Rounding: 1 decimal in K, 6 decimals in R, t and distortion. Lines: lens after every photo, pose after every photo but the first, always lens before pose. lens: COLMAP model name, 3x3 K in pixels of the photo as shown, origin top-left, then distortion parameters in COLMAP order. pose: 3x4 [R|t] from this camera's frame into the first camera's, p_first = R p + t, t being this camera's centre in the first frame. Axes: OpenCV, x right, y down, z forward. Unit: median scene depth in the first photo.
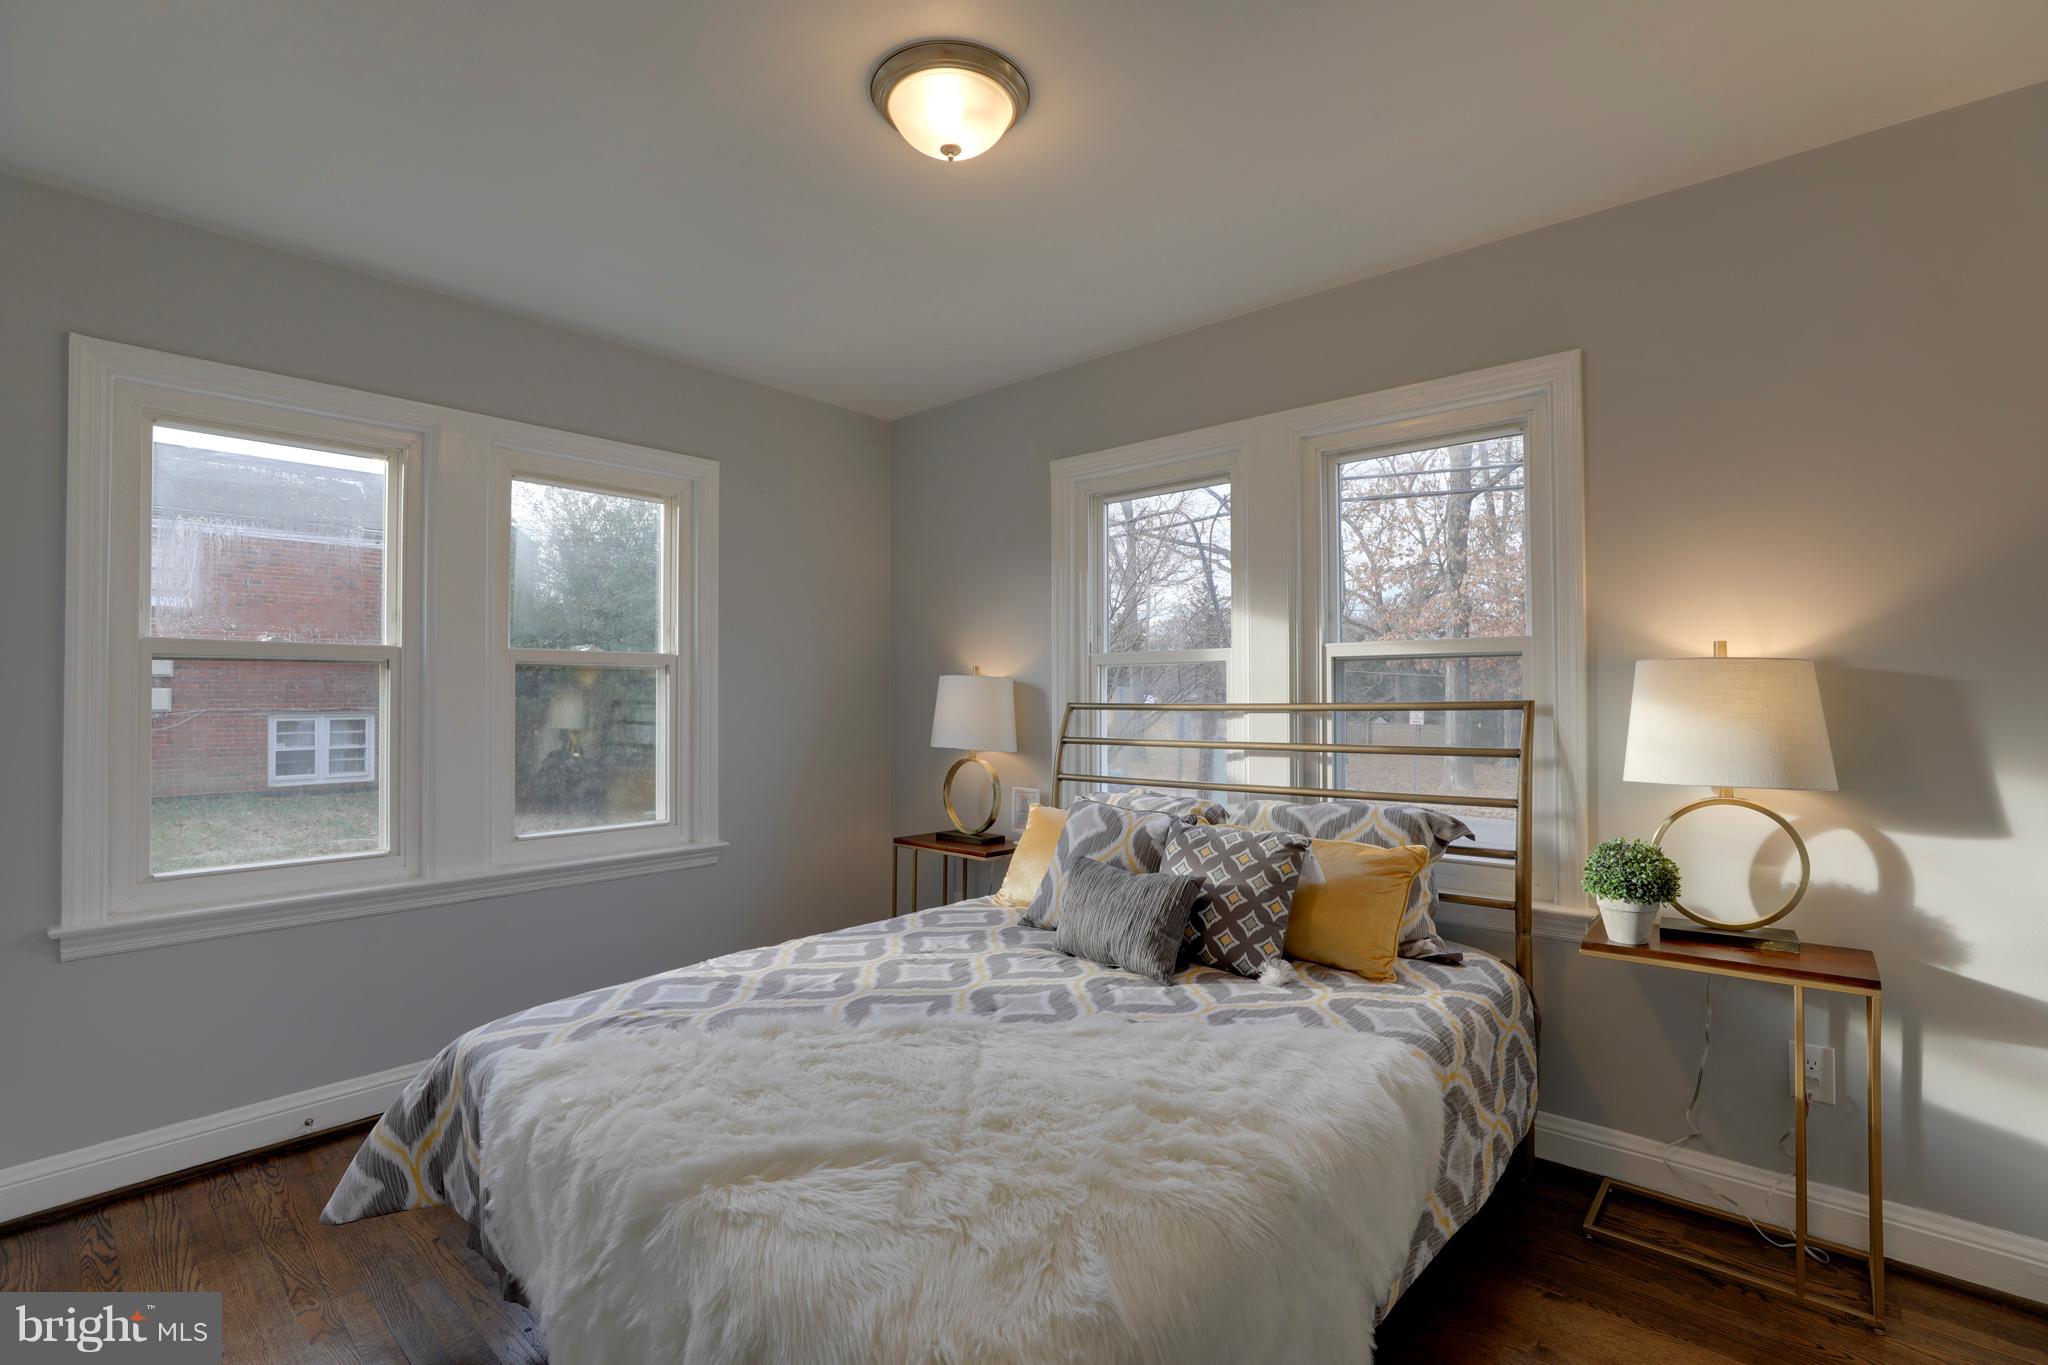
lens RADIAL K [[936.0, 0, 1029.1], [0, 936.0, 686.7], [0, 0, 1]] dist [-0.044107, 0.013634]
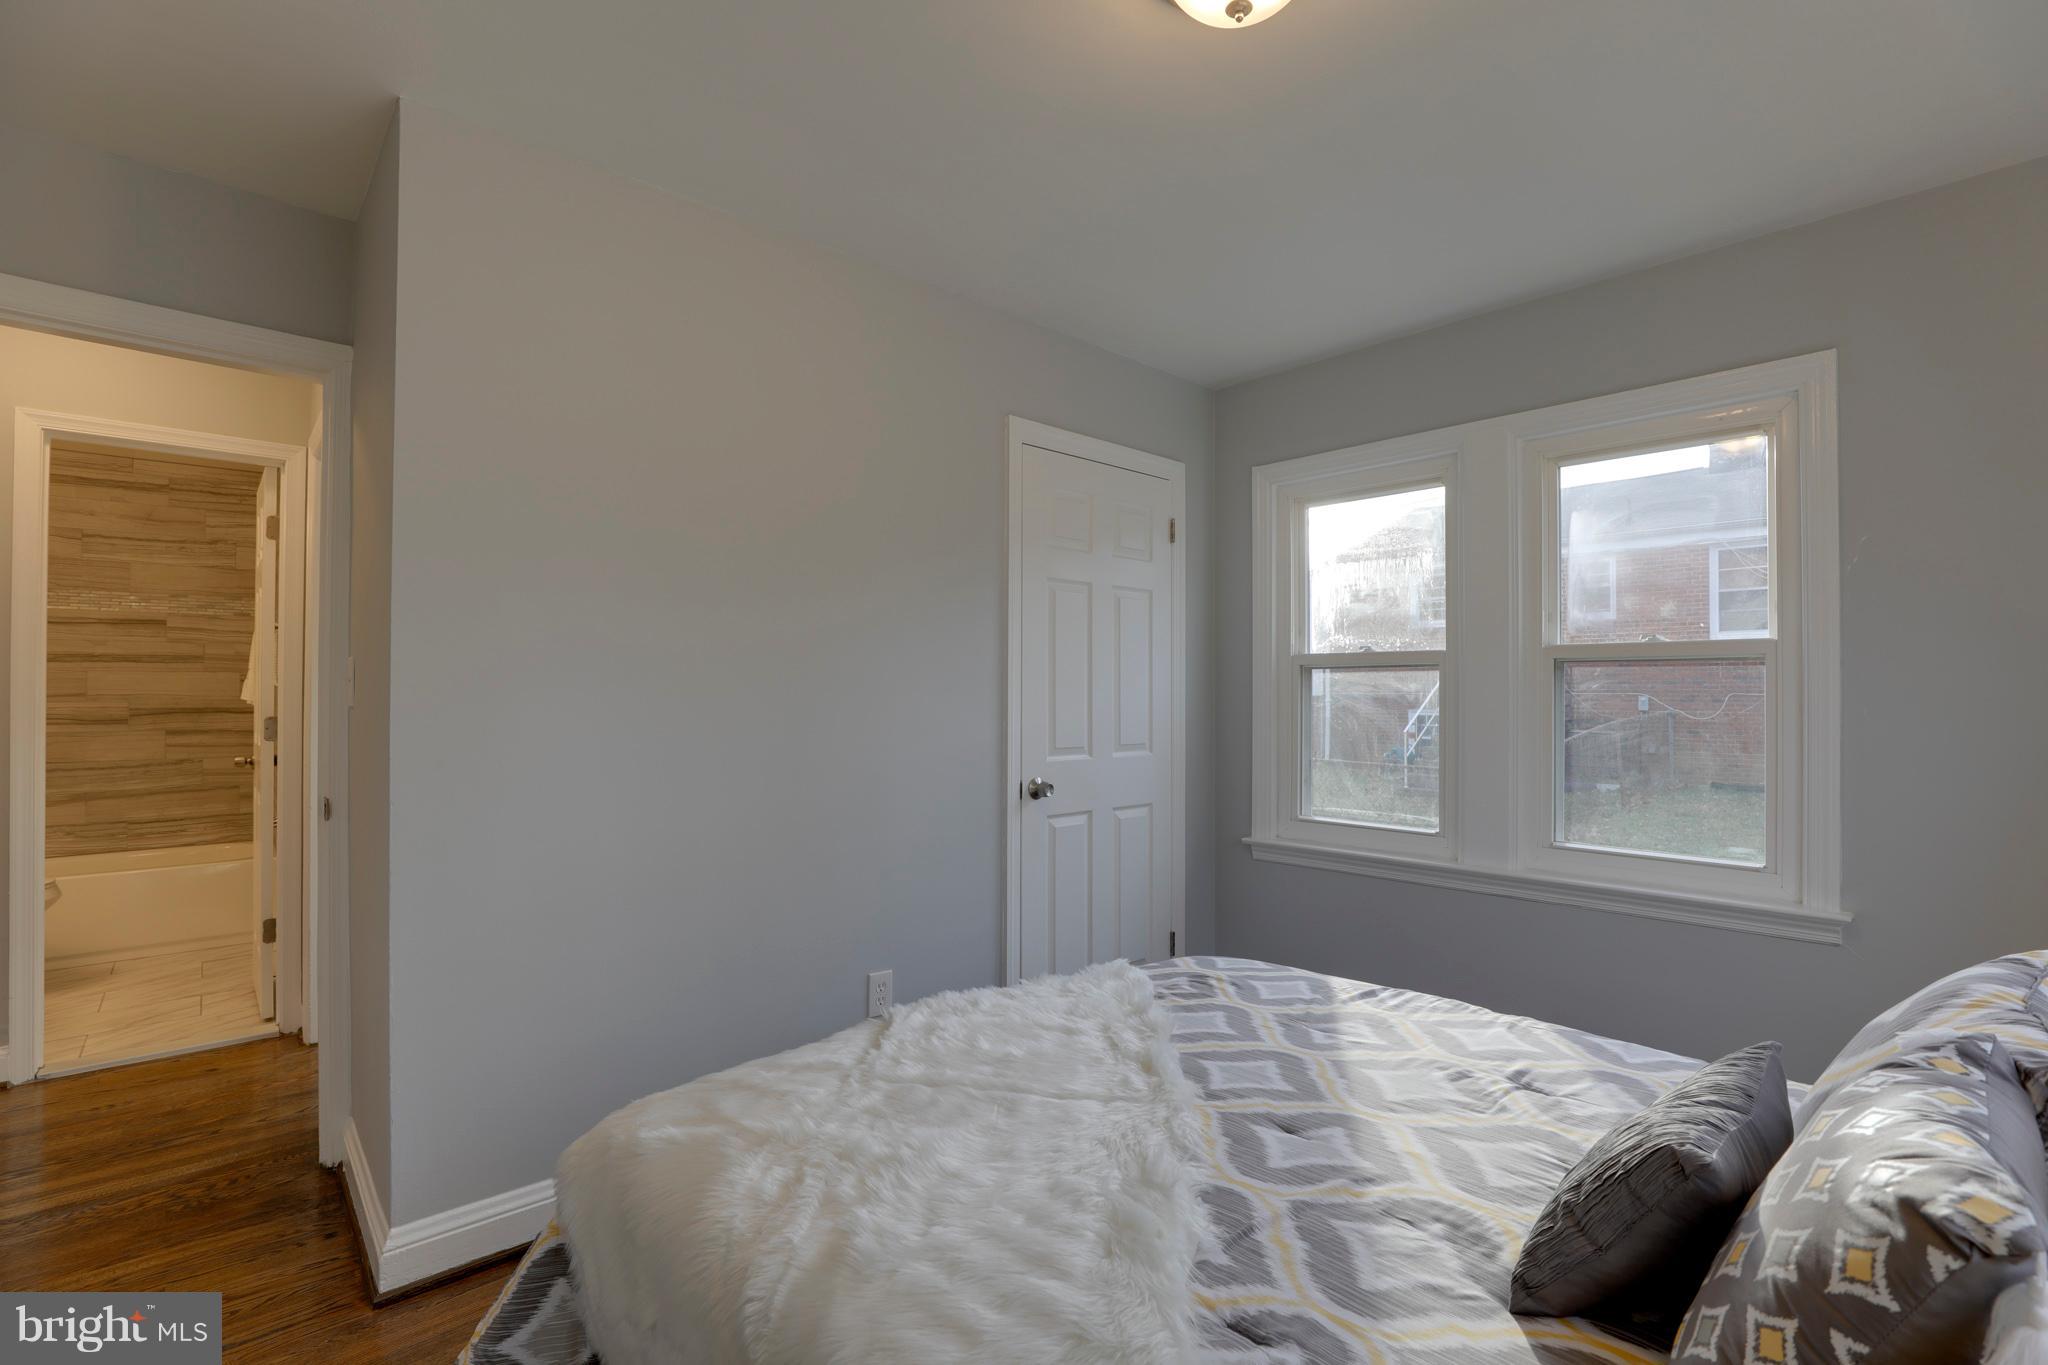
lens RADIAL K [[936.0, 0, 1029.1], [0, 936.0, 686.7], [0, 0, 1]] dist [-0.044107, 0.013634]
pose [[-0.114066, -0.006126, -0.993454, 0.636320], [0.008289, 0.999940, -0.007118, 0.004532], [0.993439, -0.009047, -0.114009, 0.802683]]
